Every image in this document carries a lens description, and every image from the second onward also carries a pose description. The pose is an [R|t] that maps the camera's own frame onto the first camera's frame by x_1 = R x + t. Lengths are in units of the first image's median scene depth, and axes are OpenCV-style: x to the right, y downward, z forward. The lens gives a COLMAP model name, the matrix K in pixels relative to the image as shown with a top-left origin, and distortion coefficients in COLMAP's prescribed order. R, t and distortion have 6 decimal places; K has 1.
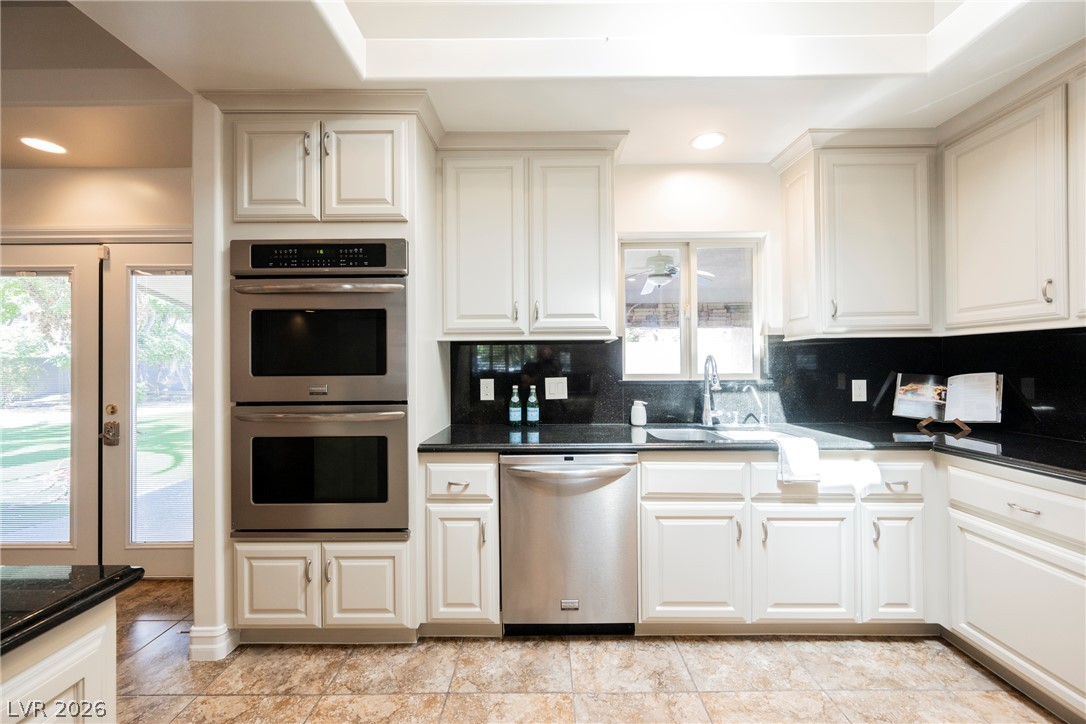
lens RADIAL K [[424.8, 0, 546.8], [0, 424.8, 361.3], [0, 0, 1]] dist [-0.003438, 0.000753]
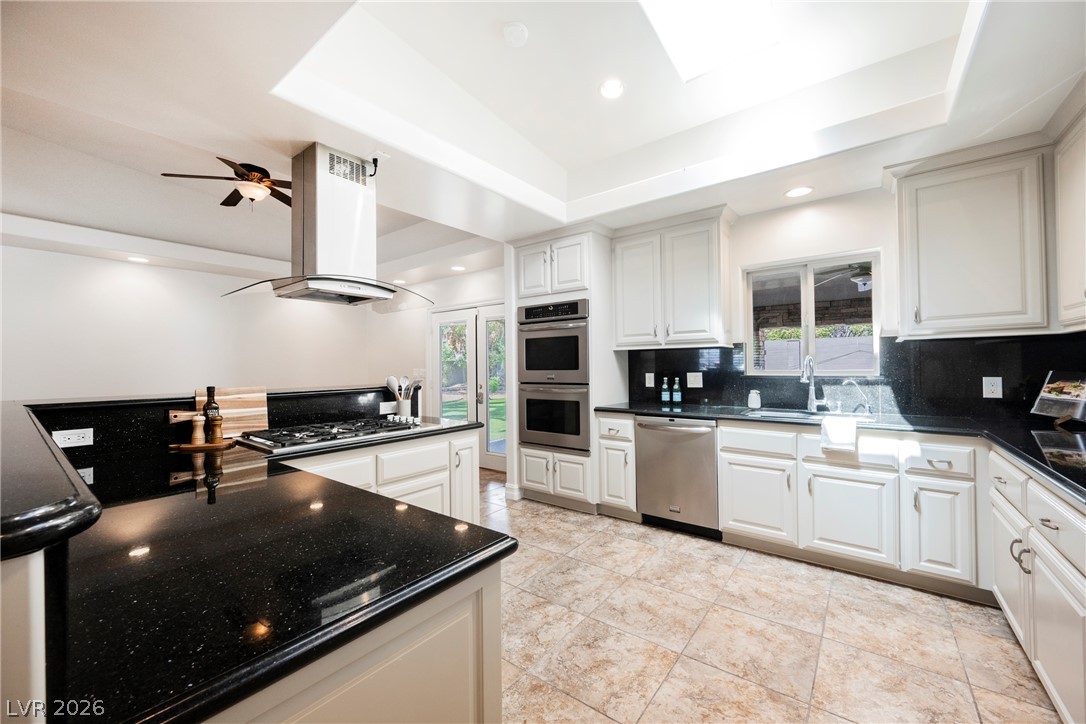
lens RADIAL K [[424.8, 0, 545.8], [0, 424.8, 360.8], [0, 0, 1]] dist [-0.003438, 0.000753]
pose [[0.793592, -0.009965, -0.608369, 0.668172], [0.010389, 0.999942, -0.002828, -0.004930], [0.608362, -0.004076, 0.793649, -0.618471]]
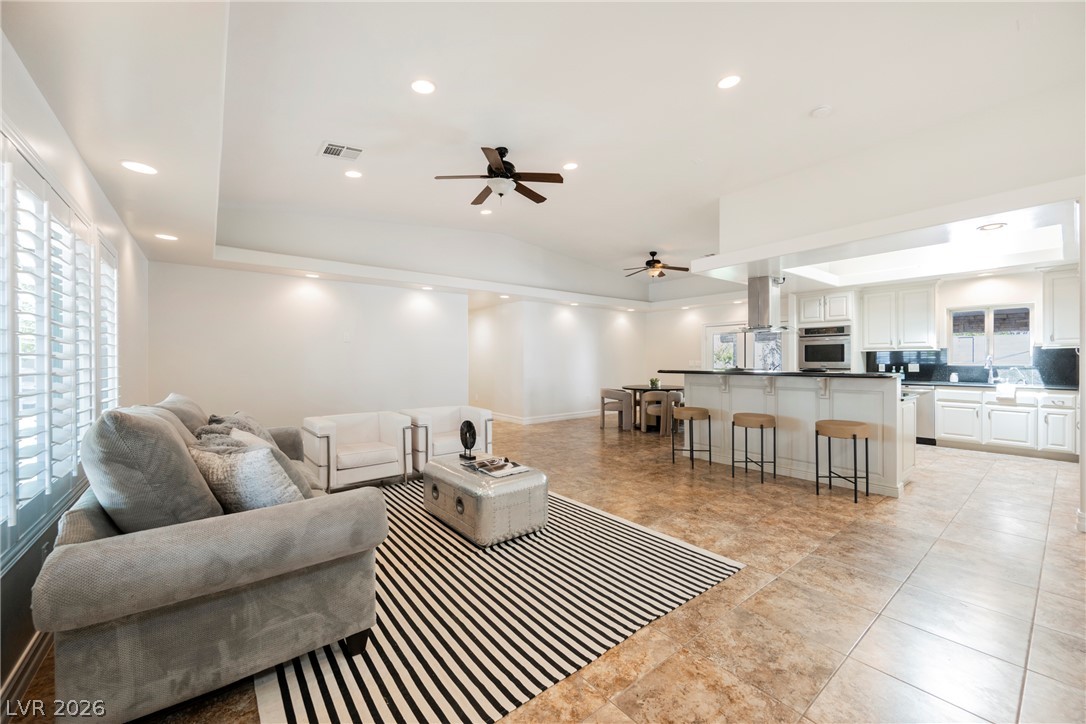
lens RADIAL K [[424.8, 0, 545.7], [0, 424.8, 361.9], [0, 0, 1]] dist [-0.003438, 0.000753]
pose [[0.622690, 0.005463, -0.782449, 0.896762], [0.004426, 0.999935, 0.010504, -0.016476], [0.782456, -0.010004, 0.622625, -3.338153]]
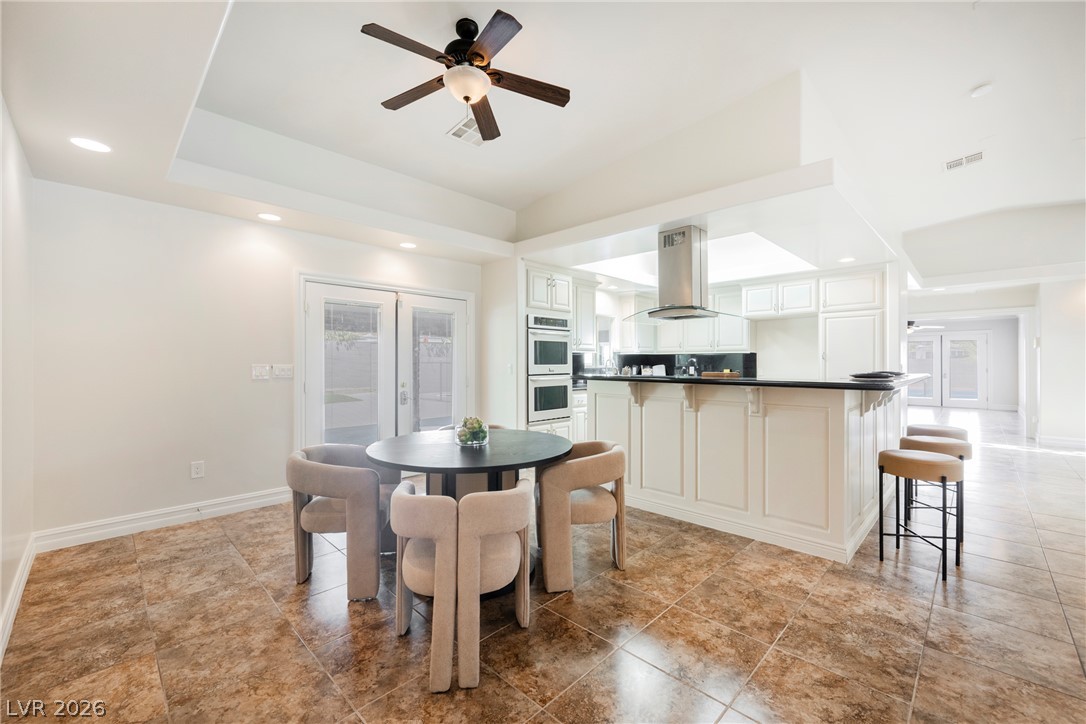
lens RADIAL K [[440.1, 0, 540.0], [0, 440.1, 367.1], [0, 0, 1]] dist [-0.007887, 0.000004]
pose [[0.703996, -0.002542, 0.710199, -2.631897], [-0.006183, 0.999934, 0.009709, 0.023327], [-0.710177, -0.011227, 0.703934, -1.003445]]
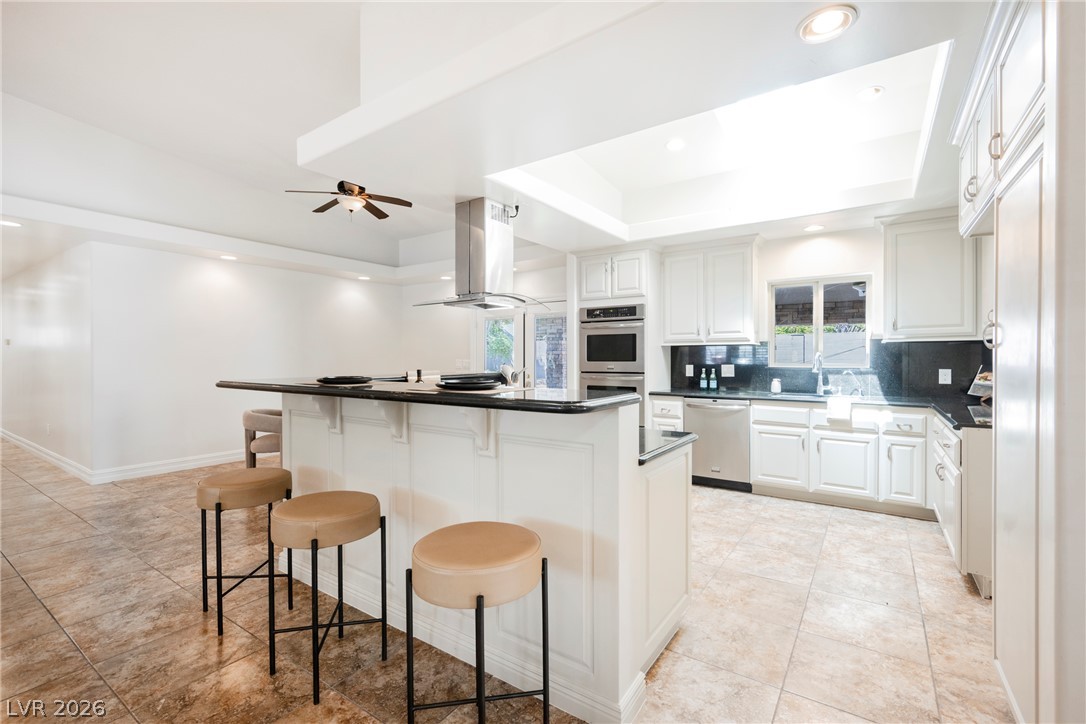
lens RADIAL K [[485.7, 0, 544.3], [0, 485.7, 360.3], [0, 0, 1]] dist [-0.001847, 0.000369]
pose [[0.823869, 0.008204, -0.566721, 0.726851], [-0.000744, 0.999910, 0.013393, -0.010014], [0.566780, -0.010612, 0.823801, -1.506735]]
